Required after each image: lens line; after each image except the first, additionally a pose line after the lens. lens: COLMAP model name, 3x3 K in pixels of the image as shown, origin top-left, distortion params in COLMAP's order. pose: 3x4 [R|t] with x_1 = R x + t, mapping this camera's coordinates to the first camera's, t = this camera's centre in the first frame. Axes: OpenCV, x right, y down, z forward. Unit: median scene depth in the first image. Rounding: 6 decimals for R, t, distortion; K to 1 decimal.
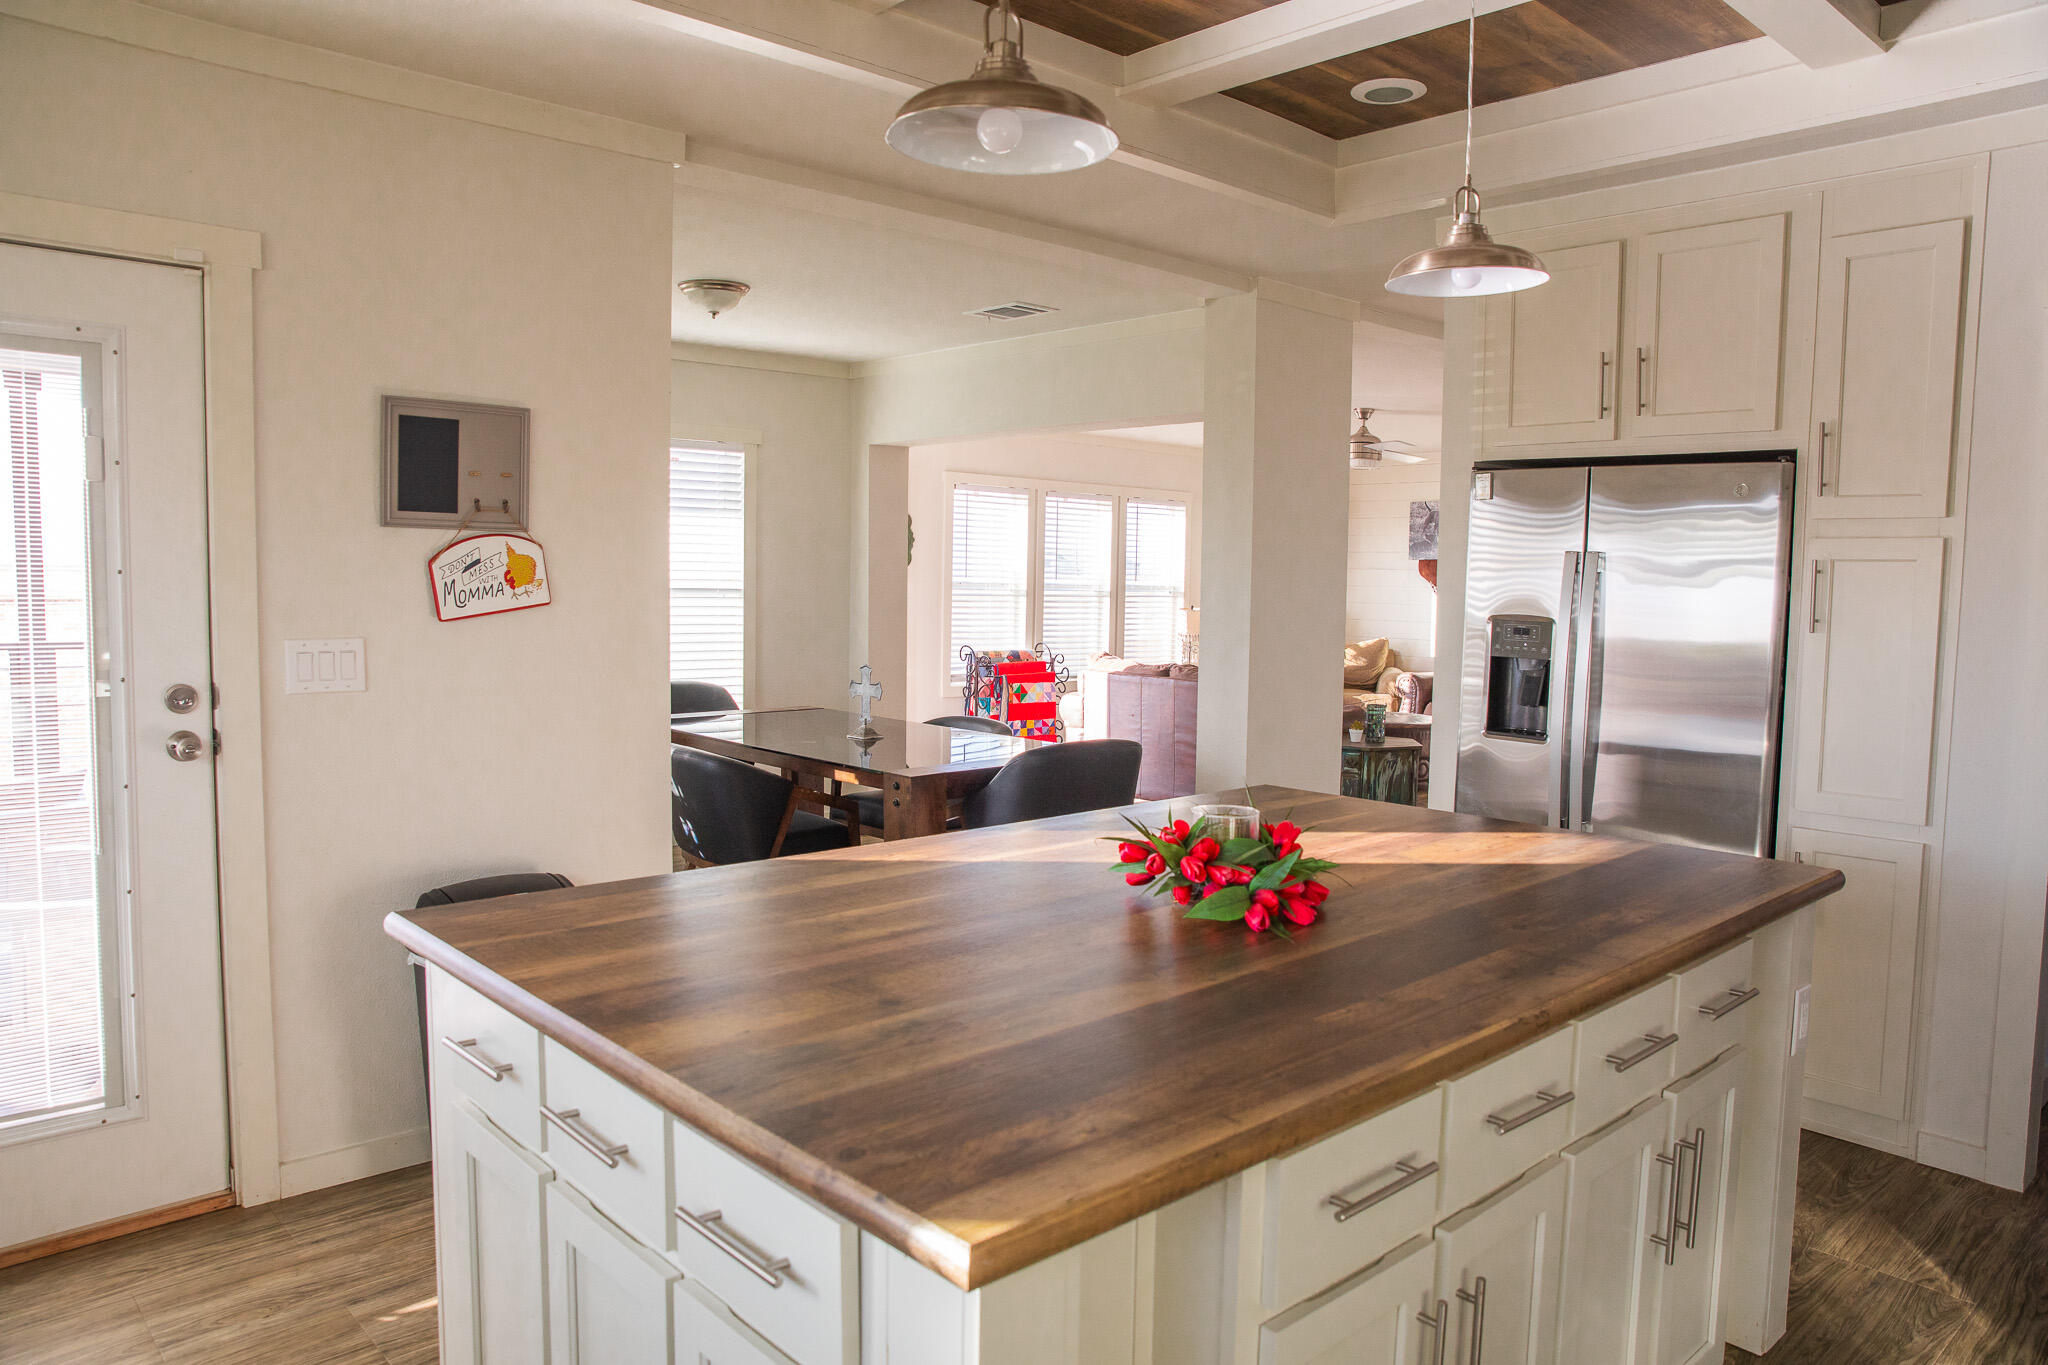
lens RADIAL K [[1391.9, 0, 1018.1], [0, 1391.9, 681.3], [0, 0, 1]] dist [-0.105181, 0.077362]
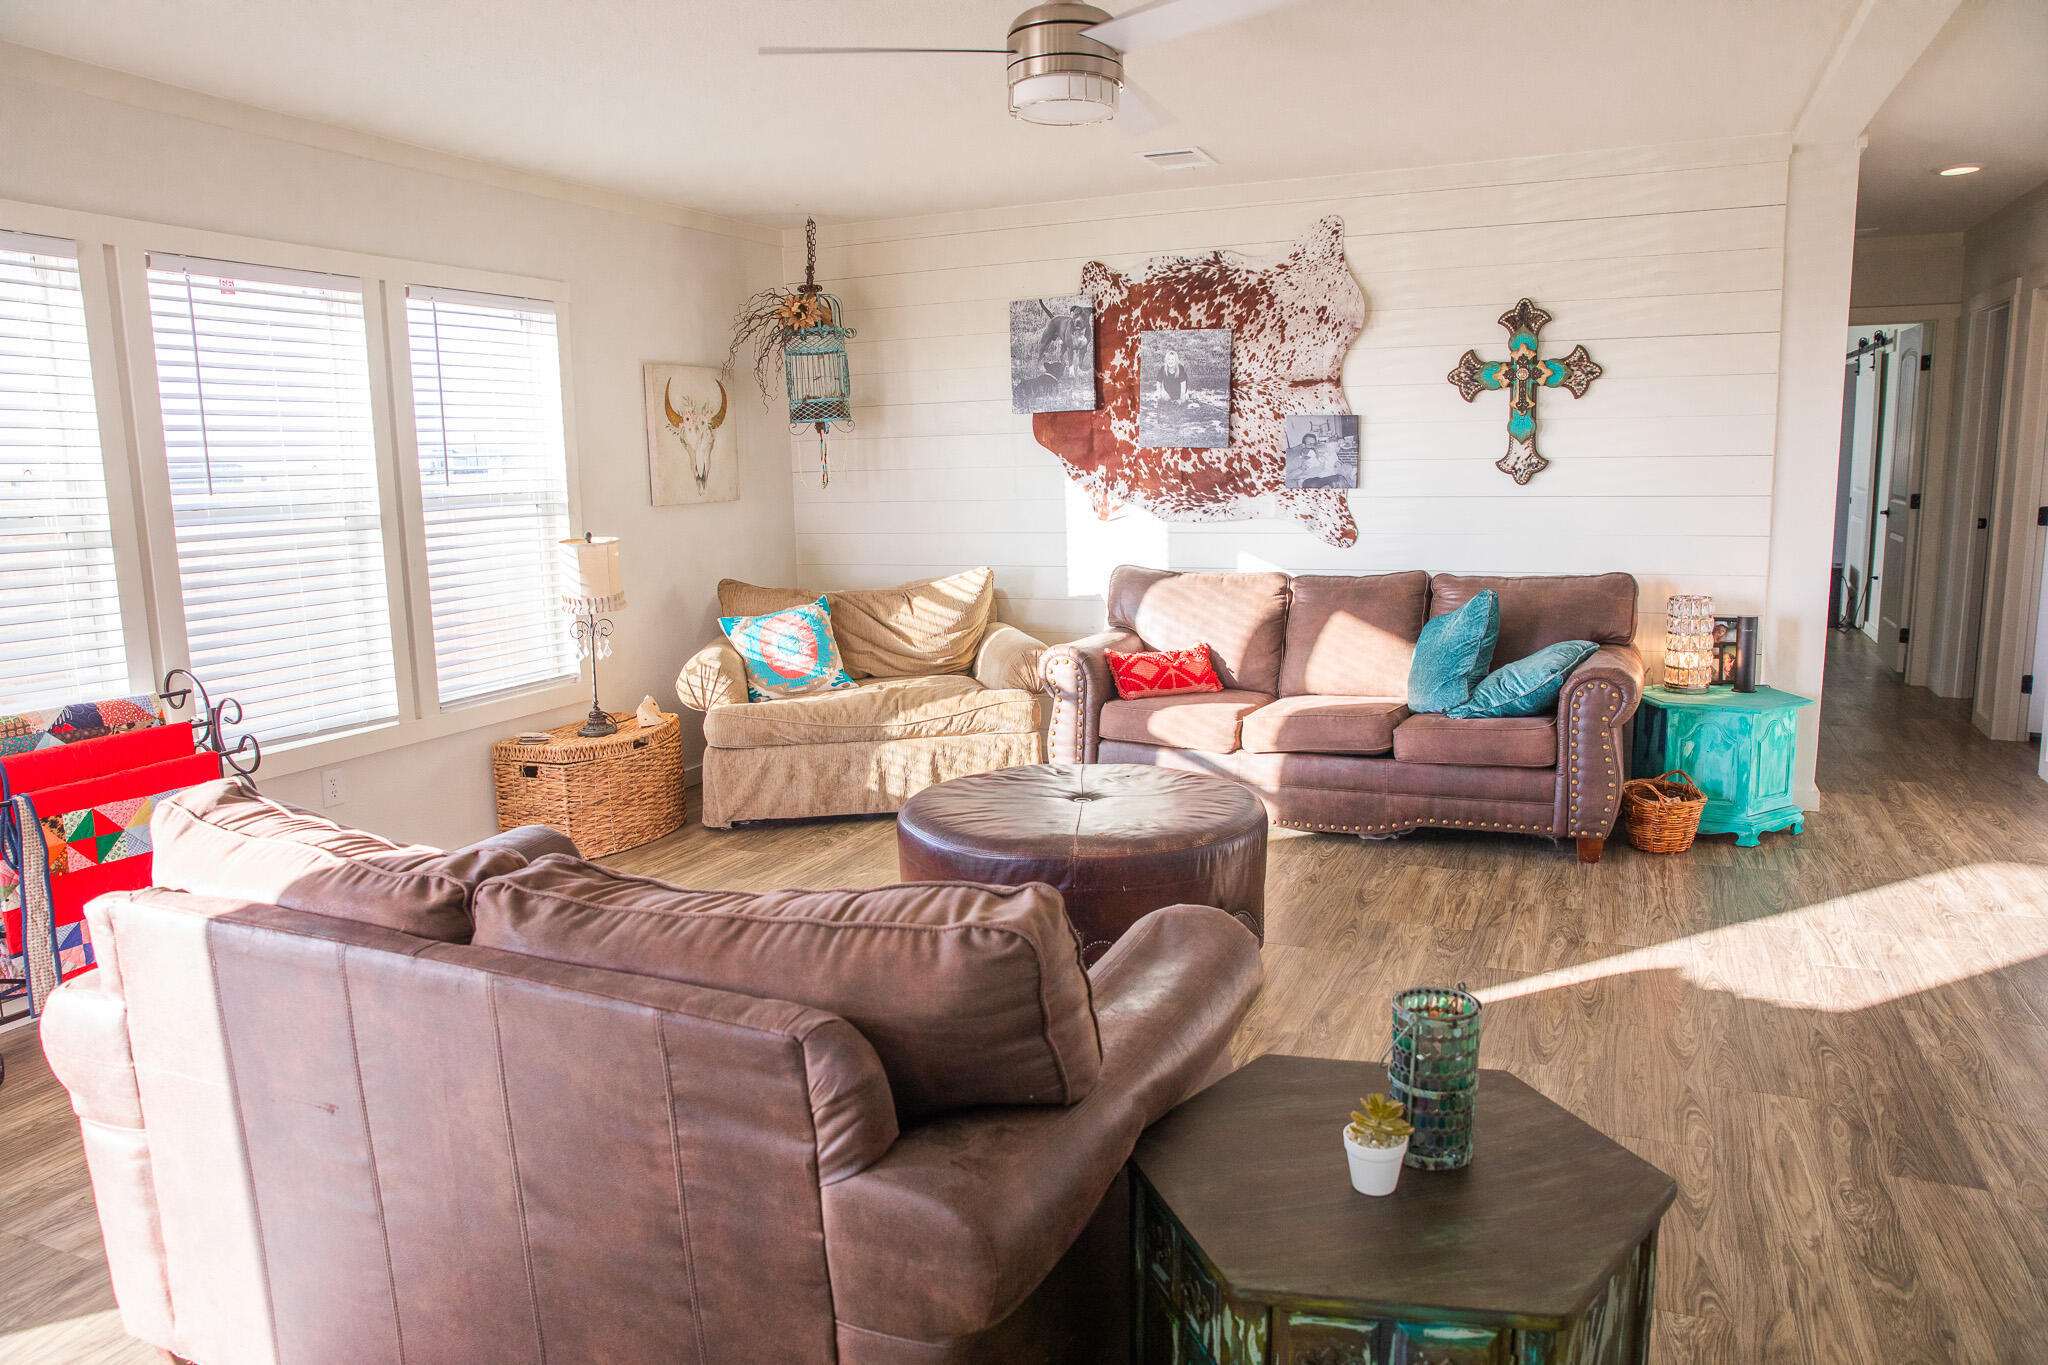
lens RADIAL K [[1391.9, 0, 1015.6], [0, 1391.9, 685.9], [0, 0, 1]] dist [-0.105181, 0.077362]
pose [[0.916829, -0.103874, 0.385532, 0.085444], [0.070971, 0.992587, 0.098657, -0.044864], [-0.392922, -0.063090, 0.917405, 0.607729]]
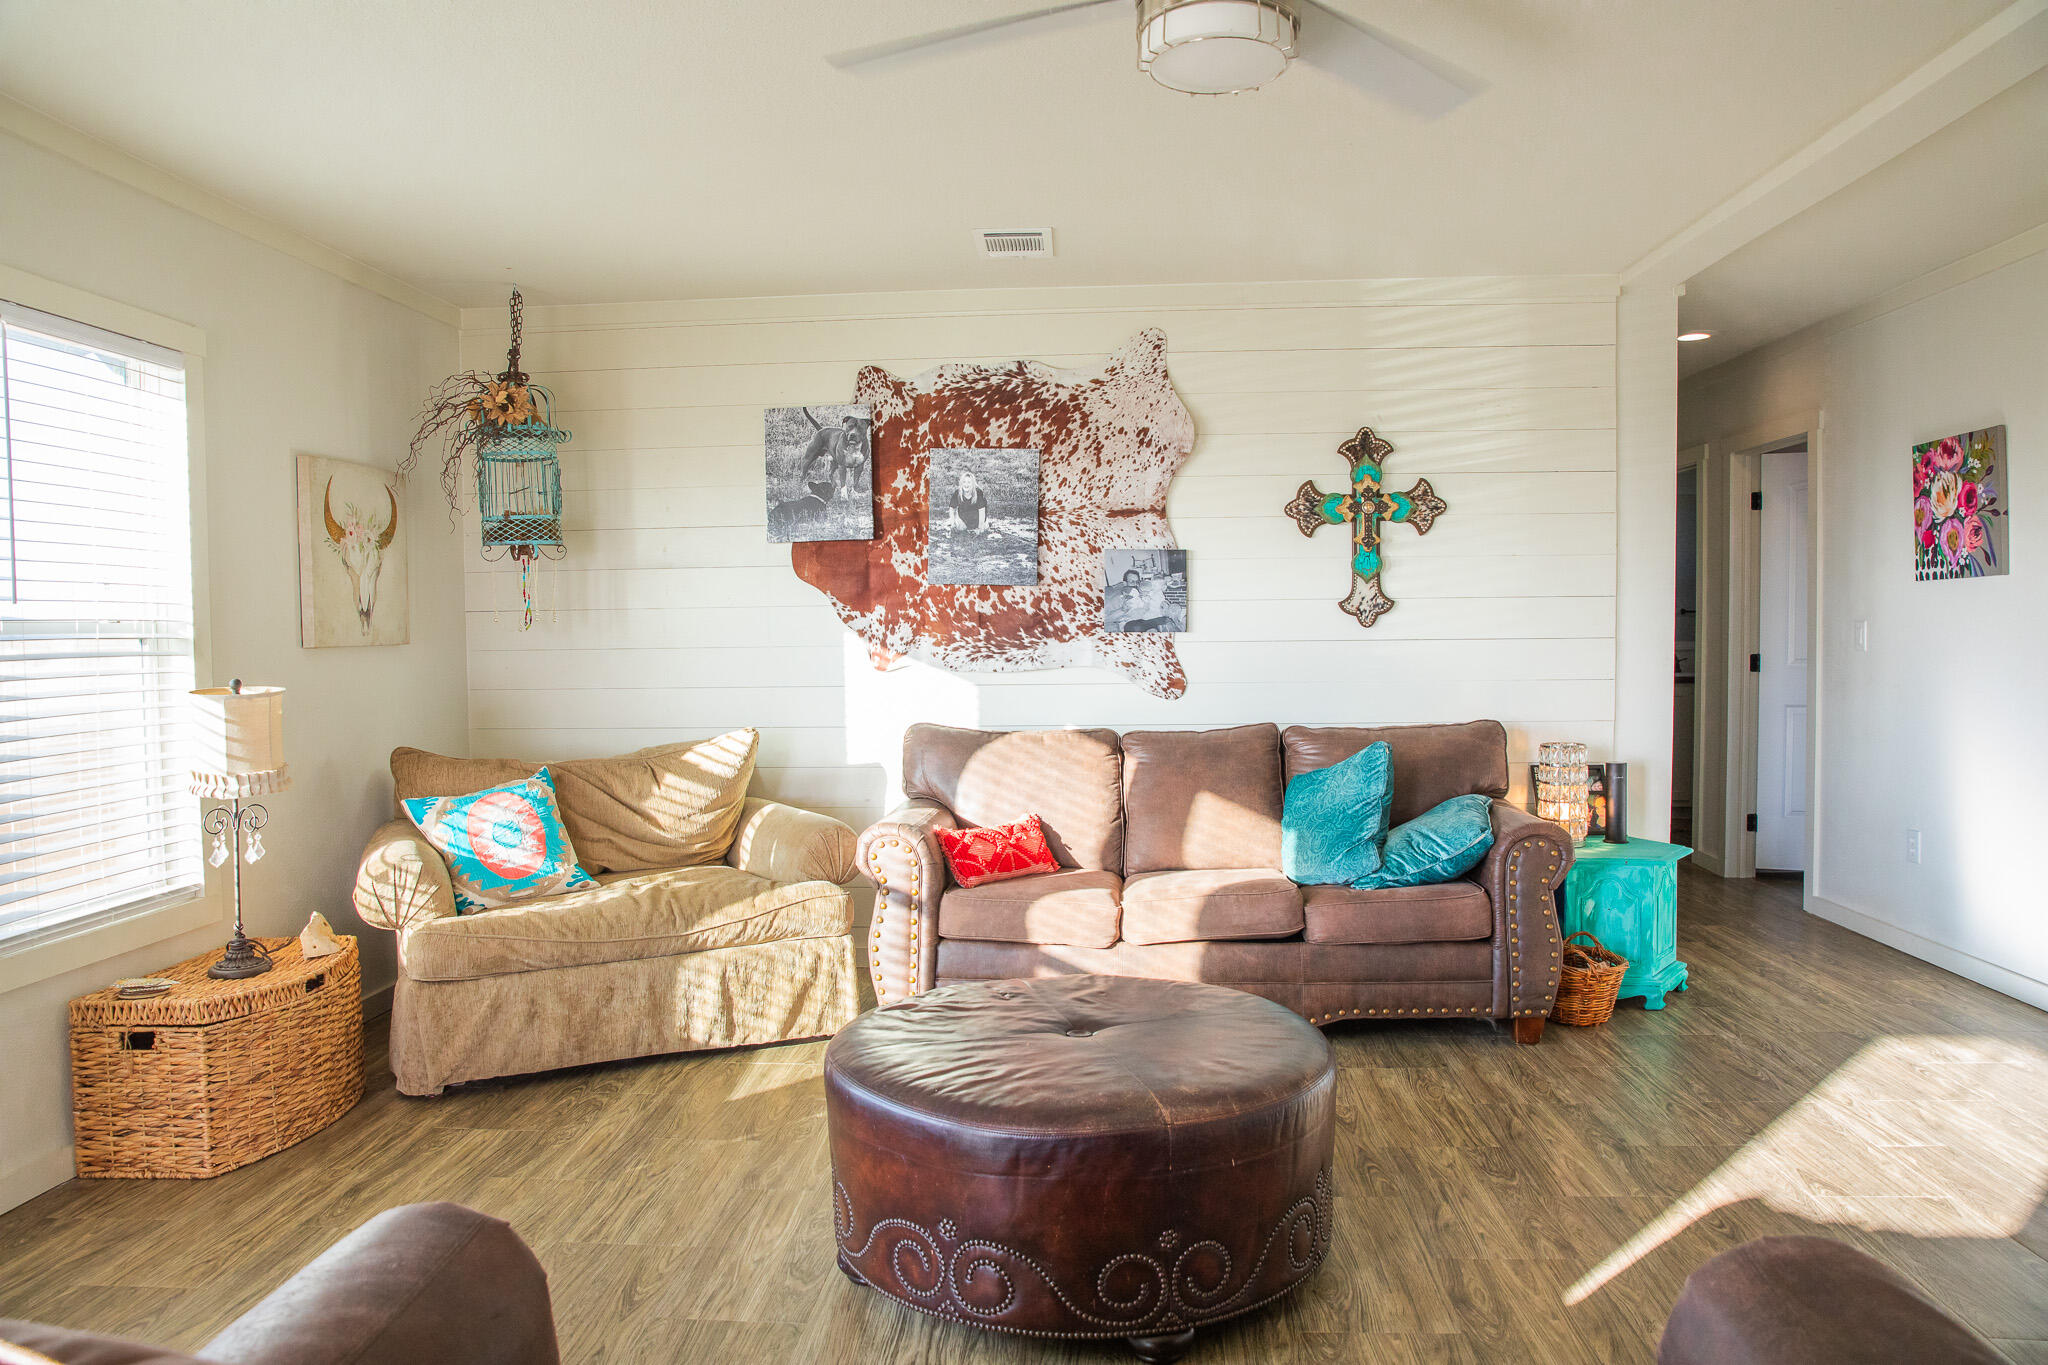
lens RADIAL K [[1391.9, 0, 1017.2], [0, 1391.9, 685.7], [0, 0, 1]] dist [-0.105181, 0.077362]
pose [[0.729415, -0.057820, 0.681623, 0.052459], [0.078116, 0.996944, 0.000975, -0.045342], [-0.679597, 0.052535, 0.731703, 0.750472]]
